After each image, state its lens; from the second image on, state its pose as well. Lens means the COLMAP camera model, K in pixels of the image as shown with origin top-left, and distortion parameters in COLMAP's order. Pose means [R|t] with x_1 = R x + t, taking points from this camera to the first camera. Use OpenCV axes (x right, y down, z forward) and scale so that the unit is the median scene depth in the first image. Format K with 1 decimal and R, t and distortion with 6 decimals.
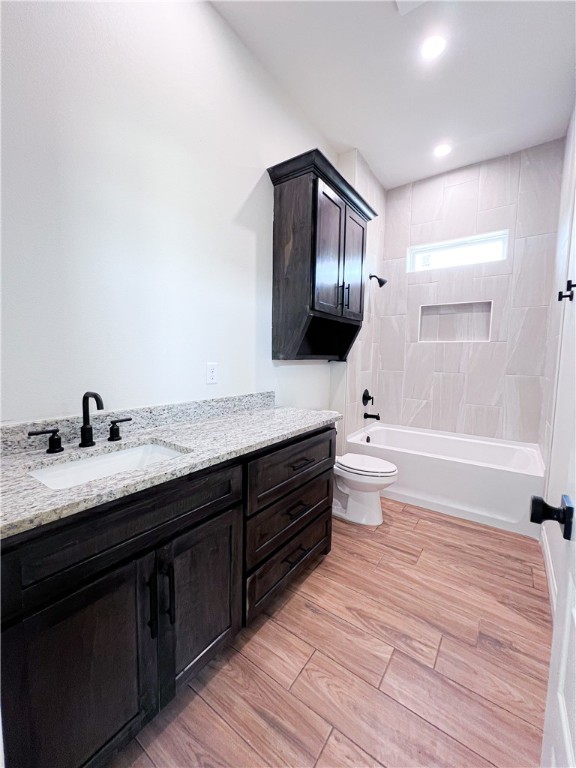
lens RADIAL K [[311.2, 0, 287.4], [0, 311.2, 381.6], [0, 0, 1]] dist [-0.001944, 0.000951]
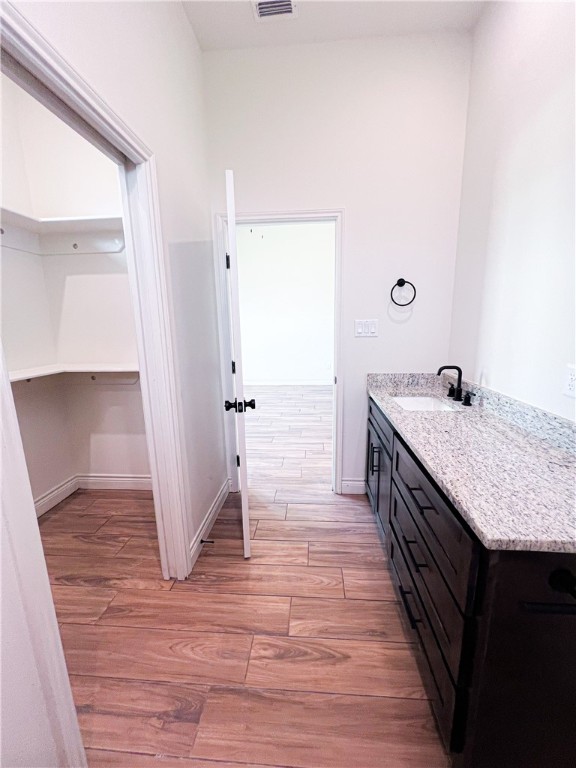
lens RADIAL K [[311.2, 0, 289.3], [0, 311.2, 385.6], [0, 0, 1]] dist [-0.001944, 0.000951]
pose [[-0.856140, 0.091702, -0.508542, 0.235391], [-0.050077, 0.964772, 0.258276, -0.061966], [0.514311, 0.246587, -0.821388, 0.489785]]
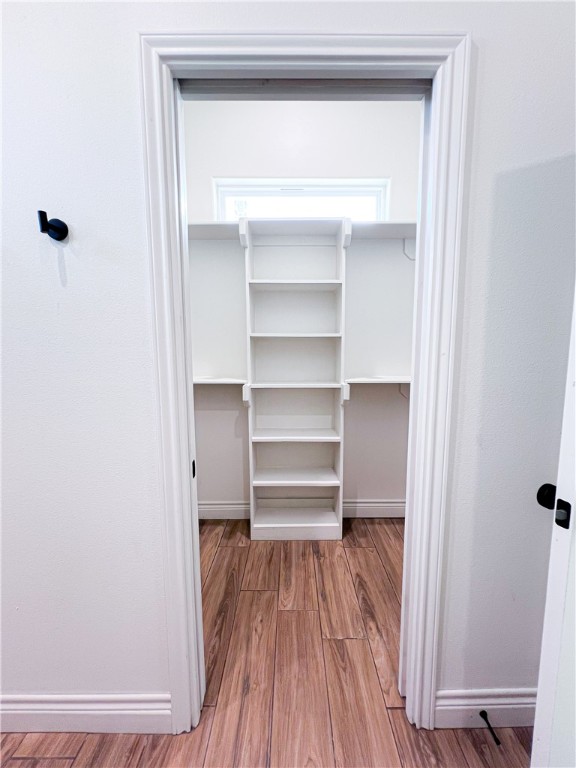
lens RADIAL K [[311.2, 0, 293.5], [0, 311.2, 383.7], [0, 0, 1]] dist [-0.001944, 0.000951]
pose [[-0.594754, -0.117949, 0.795208, 0.070997], [0.049564, 0.981916, 0.182712, -0.032122], [-0.802379, 0.148083, -0.578152, 0.343560]]
